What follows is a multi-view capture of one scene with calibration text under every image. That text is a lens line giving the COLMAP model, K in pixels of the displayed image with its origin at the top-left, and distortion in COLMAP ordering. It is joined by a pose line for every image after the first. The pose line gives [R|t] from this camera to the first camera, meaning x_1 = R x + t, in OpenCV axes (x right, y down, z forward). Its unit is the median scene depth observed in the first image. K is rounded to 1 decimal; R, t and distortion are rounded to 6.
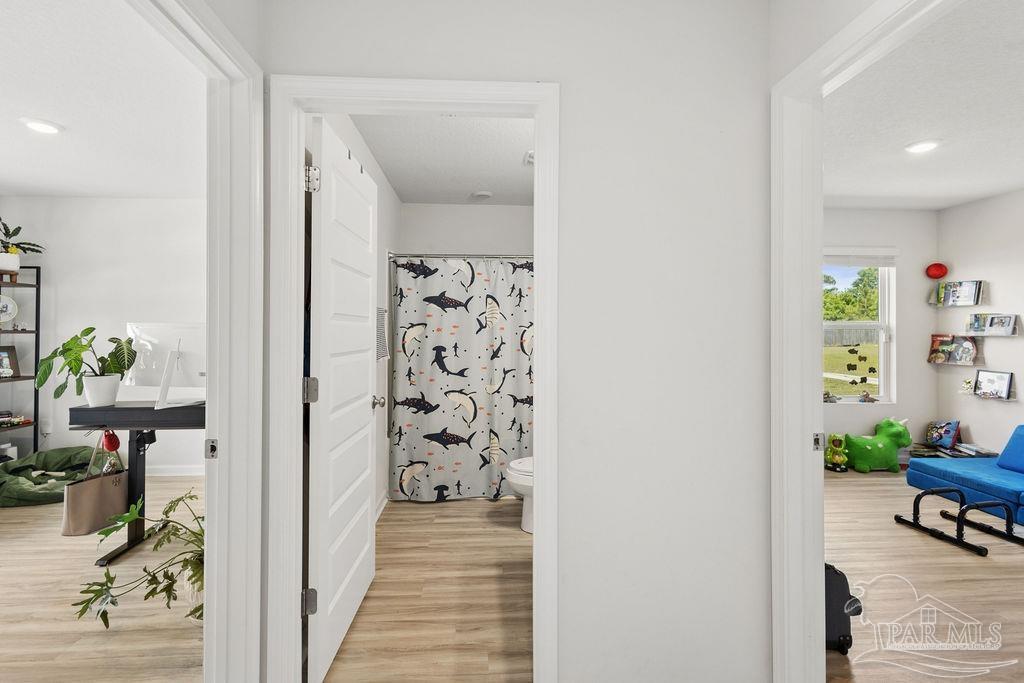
lens RADIAL K [[490.1, 0, 516.1], [0, 490.1, 329.3], [0, 0, 1]] dist [0.000536, -0.000521]
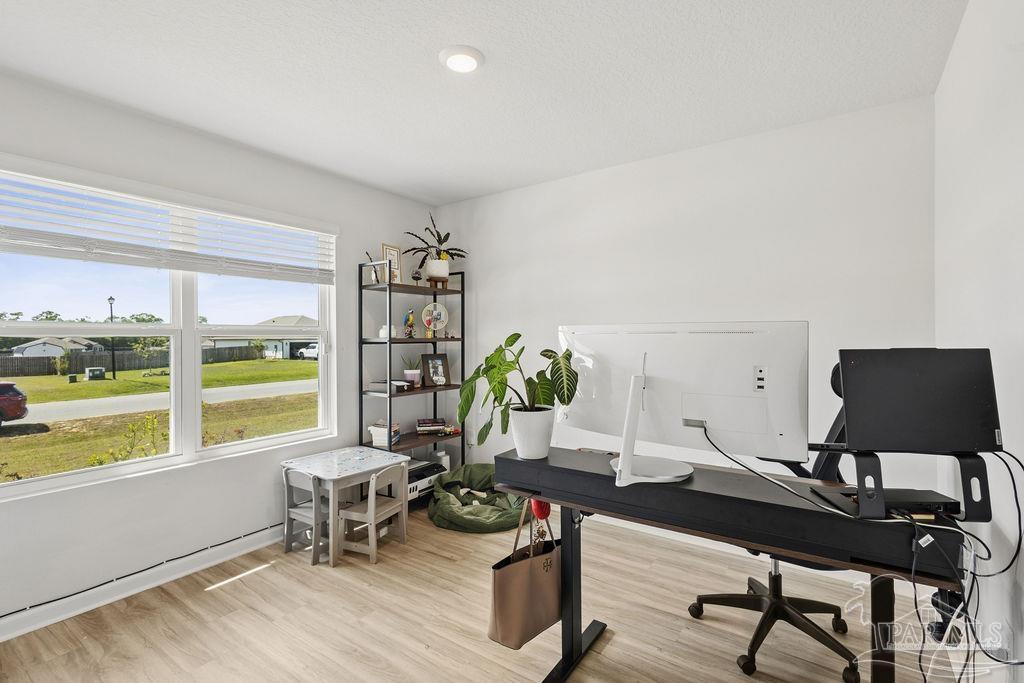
lens RADIAL K [[490.1, 0, 516.1], [0, 490.1, 329.3], [0, 0, 1]] dist [0.000536, -0.000521]
pose [[0.782496, -0.018764, -0.622372, -0.323440], [0.013667, 0.999823, -0.012961, -0.000783], [0.622505, 0.001636, 0.782614, 0.341551]]
